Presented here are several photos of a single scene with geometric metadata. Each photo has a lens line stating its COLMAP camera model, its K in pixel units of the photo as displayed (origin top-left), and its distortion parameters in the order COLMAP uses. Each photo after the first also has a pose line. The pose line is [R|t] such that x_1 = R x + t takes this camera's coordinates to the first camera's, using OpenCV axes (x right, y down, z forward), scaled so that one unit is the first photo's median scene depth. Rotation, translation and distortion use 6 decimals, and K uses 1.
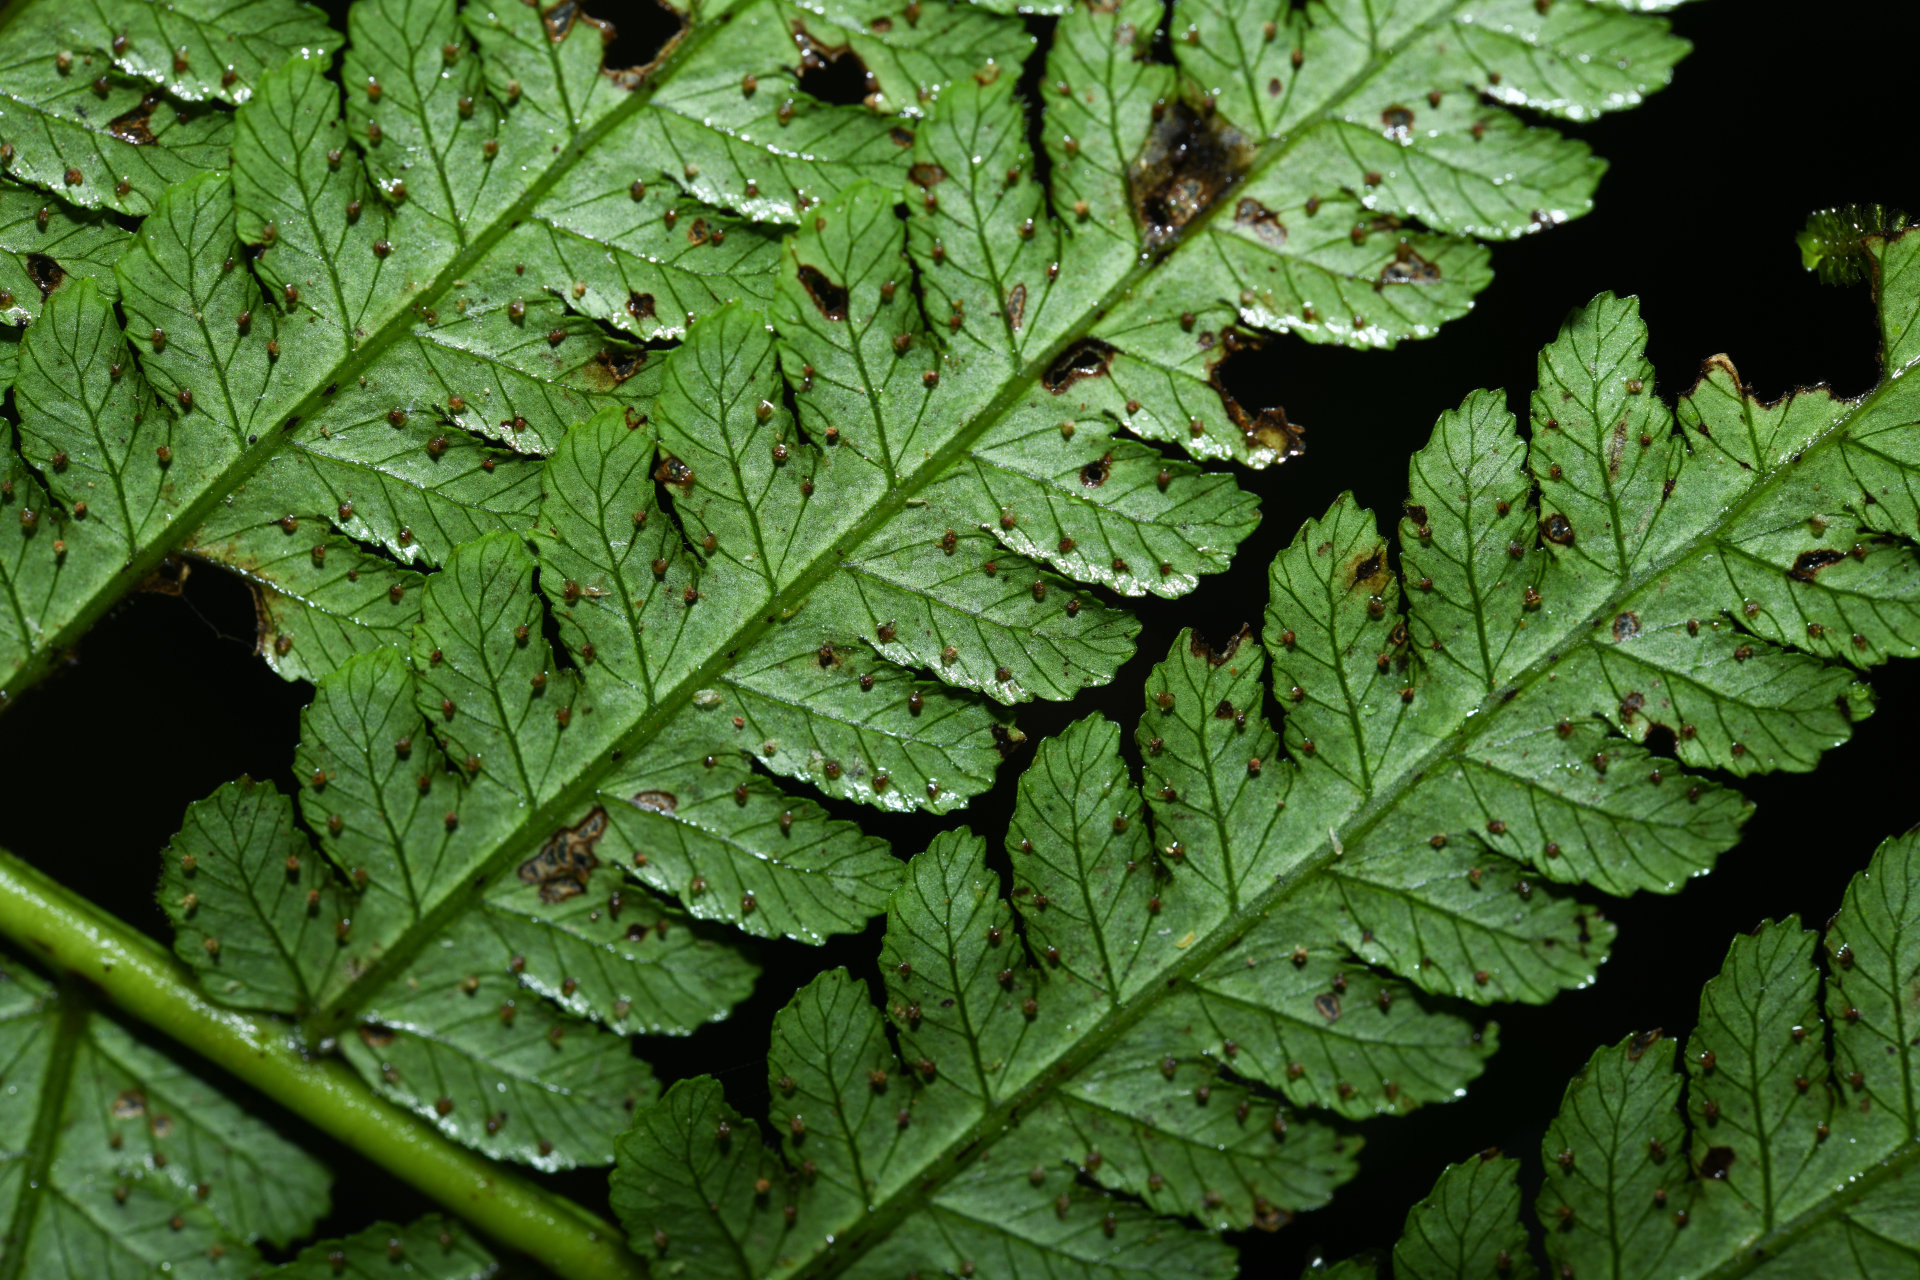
lens RADIAL K [[3799.3, 0, 960.0], [0, 3799.3, 640.0], [0, 0, 1]] dist [-0.004327, 0.111066]
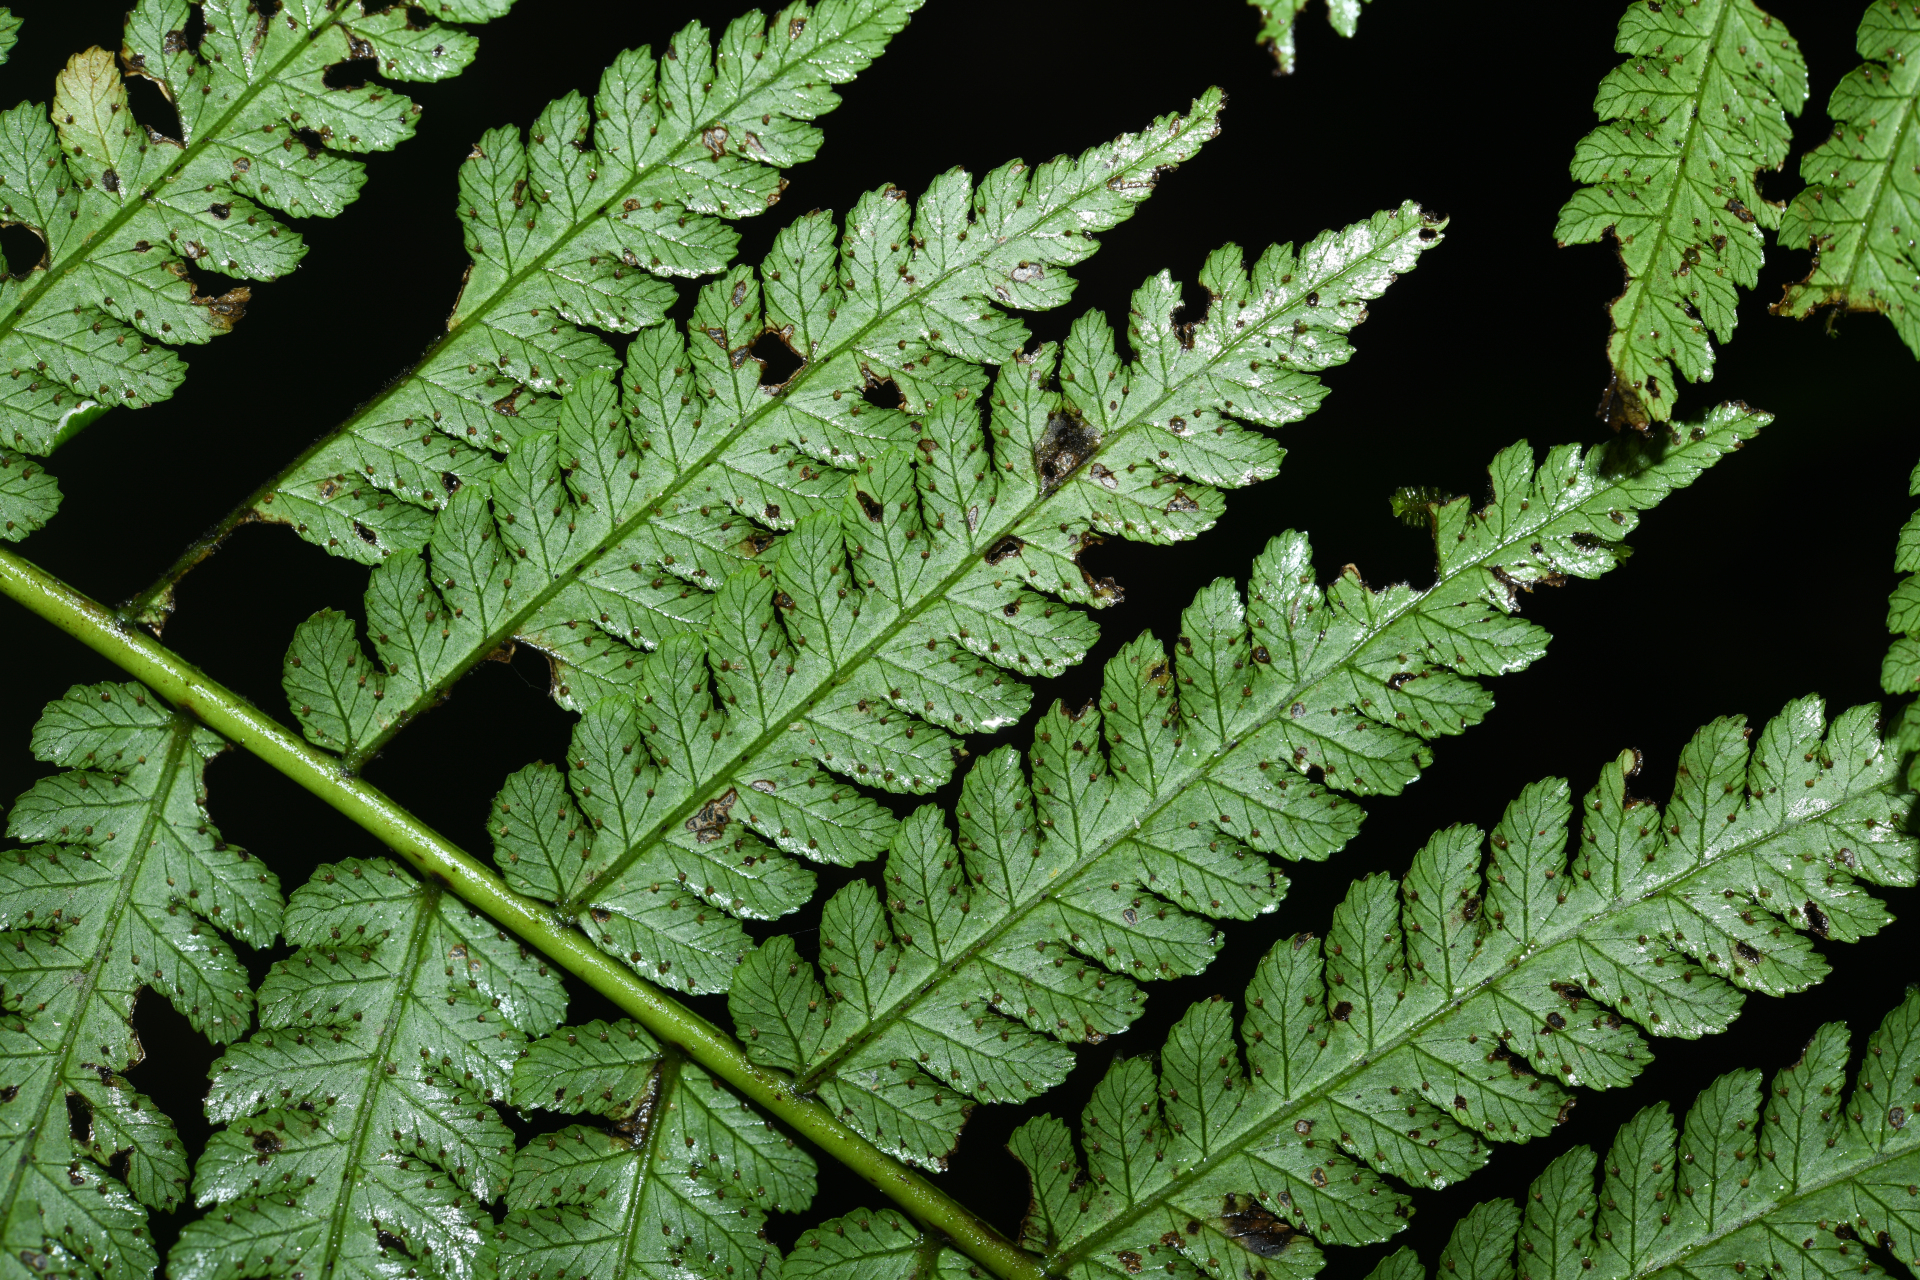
lens RADIAL K [[3260.0, 0, 960.0], [0, 3260.0, 640.0], [0, 0, 1]] dist [-0.030583, 0.771683]
pose [[0.999094, 0.041577, 0.009051, -0.003485], [-0.039750, 0.987873, -0.150086, 0.206718], [-0.015182, 0.149591, 0.988631, -0.561843]]
